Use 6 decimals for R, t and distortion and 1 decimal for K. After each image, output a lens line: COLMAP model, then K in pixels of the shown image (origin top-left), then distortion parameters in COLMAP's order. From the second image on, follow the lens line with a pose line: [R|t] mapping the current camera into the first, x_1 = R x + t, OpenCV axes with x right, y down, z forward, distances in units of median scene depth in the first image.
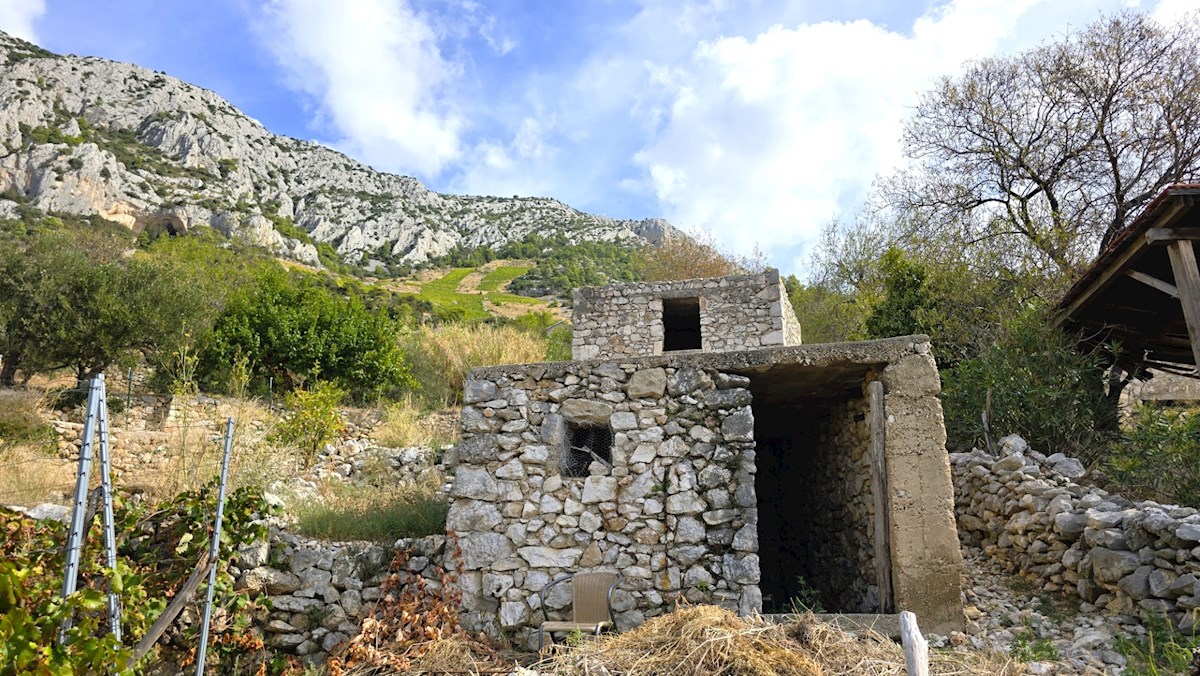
lens RADIAL K [[839.1, 0, 605.7], [0, 839.1, 331.3], [0, 0, 1]] dist [0.059172, -0.028163]
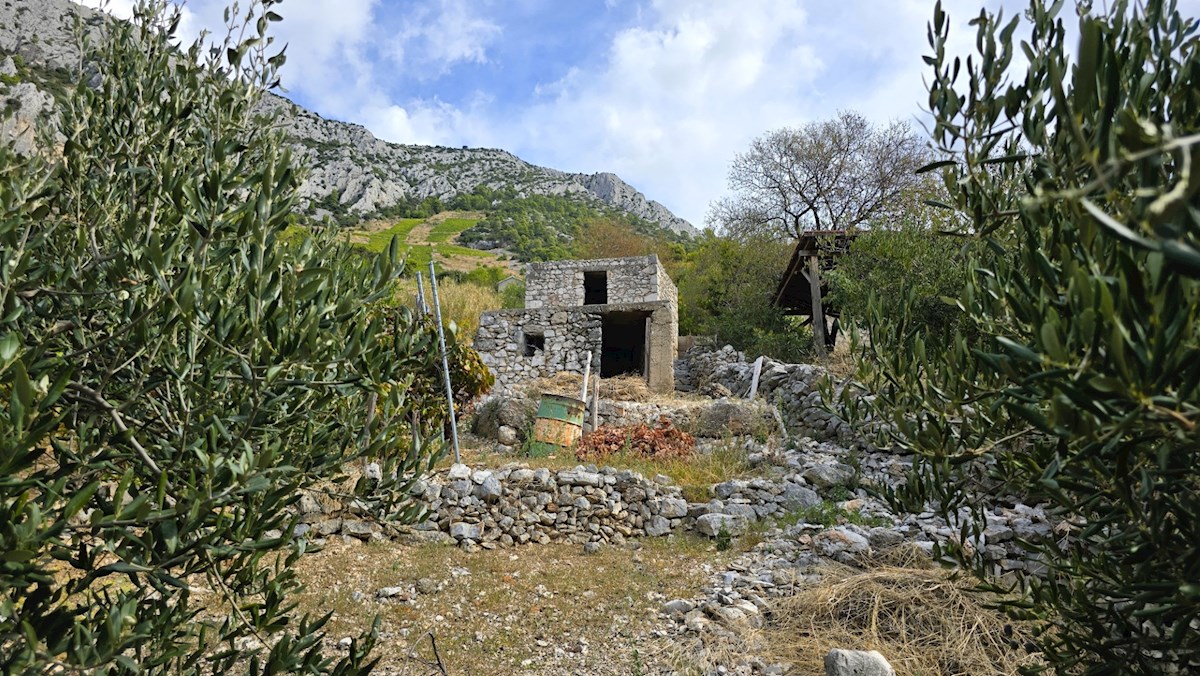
lens RADIAL K [[865.8, 0, 605.9], [0, 865.8, 333.0], [0, 0, 1]] dist [0.022395, 0.002023]
pose [[0.998162, 0.013440, 0.059101, 0.001252], [-0.016728, 0.998319, 0.055494, -0.001161], [-0.058256, -0.056381, 0.996708, -0.049785]]
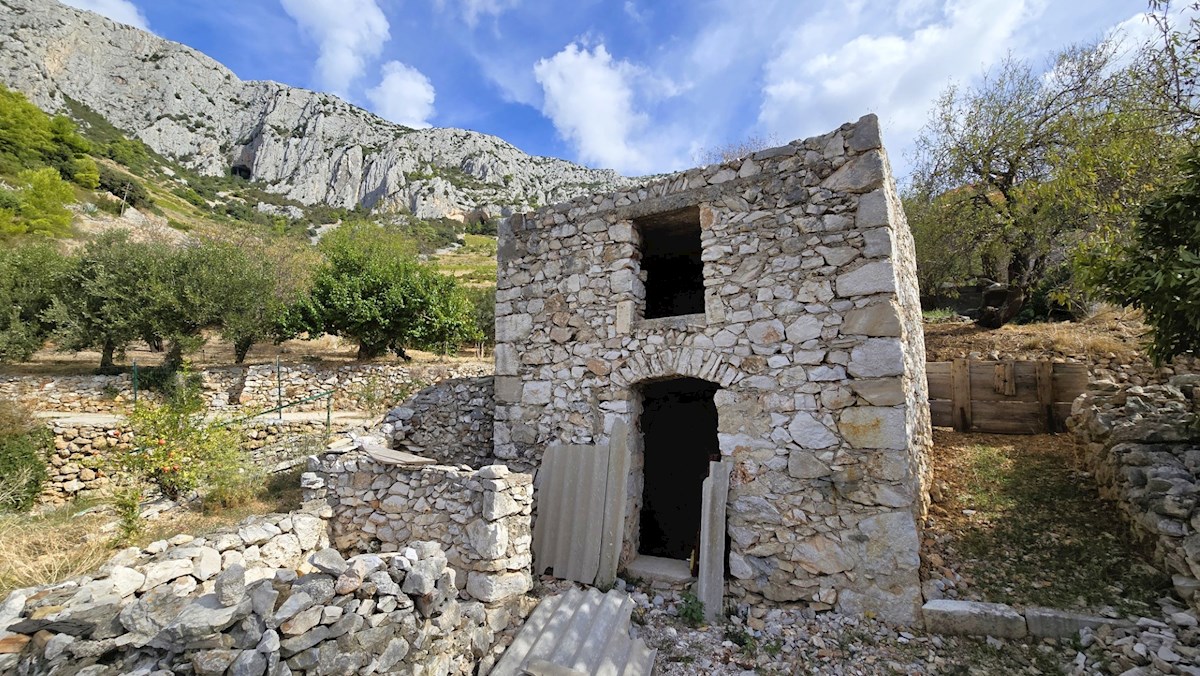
lens RADIAL K [[491.4, 0, 599.9], [0, 491.4, 334.8], [0, 0, 1]] dist [-0.002206, 0.000315]
pose [[0.955004, -0.052834, -0.291850, 0.010939], [0.096642, 0.985735, 0.137789, -0.000895], [0.280407, -0.159794, 0.946487, 0.056071]]
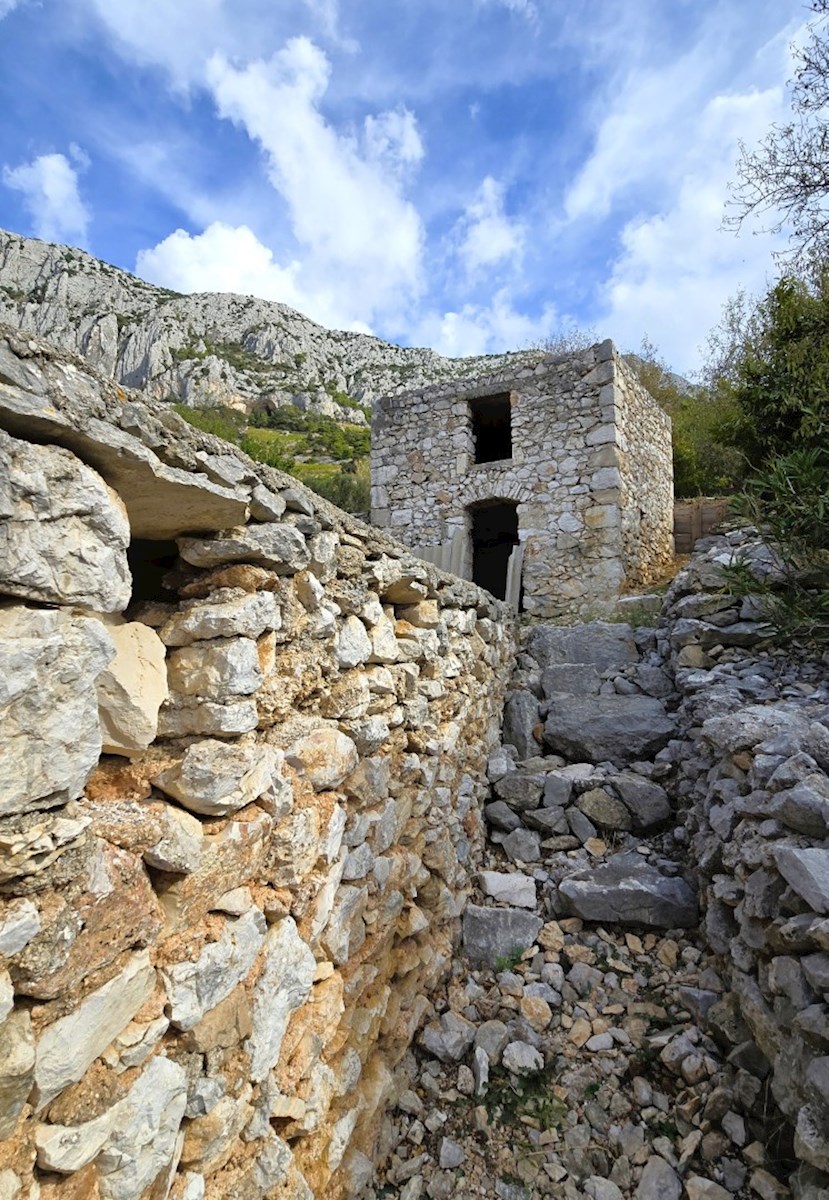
lens RADIAL K [[615.2, 0, 419.2], [0, 615.2, 582.7], [0, 0, 1]] dist [-0.001990, 0.000892]
pose [[0.959078, -0.032955, -0.281216, 0.014938], [0.086107, 0.980108, 0.178811, 0.001946], [0.269730, -0.195708, 0.942838, 0.032114]]
